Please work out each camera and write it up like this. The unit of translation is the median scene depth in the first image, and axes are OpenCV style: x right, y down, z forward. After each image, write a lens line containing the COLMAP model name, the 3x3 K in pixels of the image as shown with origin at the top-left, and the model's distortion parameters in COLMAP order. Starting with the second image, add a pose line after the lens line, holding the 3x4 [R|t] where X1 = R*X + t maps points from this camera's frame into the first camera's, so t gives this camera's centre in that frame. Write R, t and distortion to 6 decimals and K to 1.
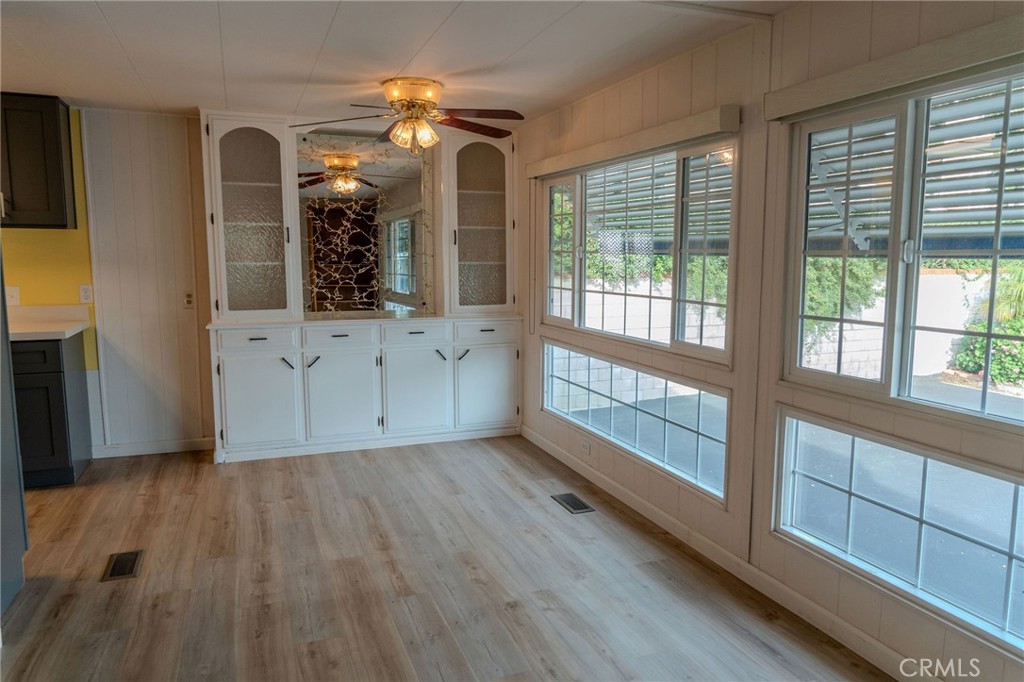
lens RADIAL K [[714.5, 0, 512.0], [0, 714.5, 341.0], [0, 0, 1]] dist [-0.019835, -0.001348]
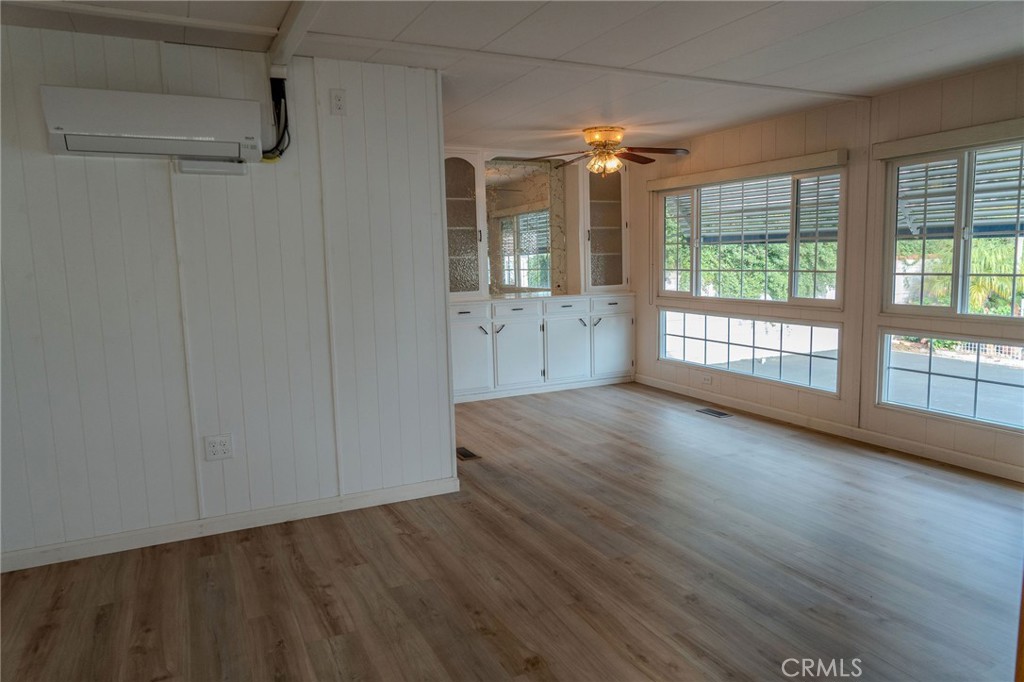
lens RADIAL K [[709.5, 0, 512.0], [0, 709.5, 341.0], [0, 0, 1]] dist [-0.012365, 0.000381]
pose [[0.994726, -0.035971, 0.096051, -0.528745], [0.036249, 0.999342, -0.001146, 0.074593], [-0.095947, 0.004622, 0.995376, -0.469314]]
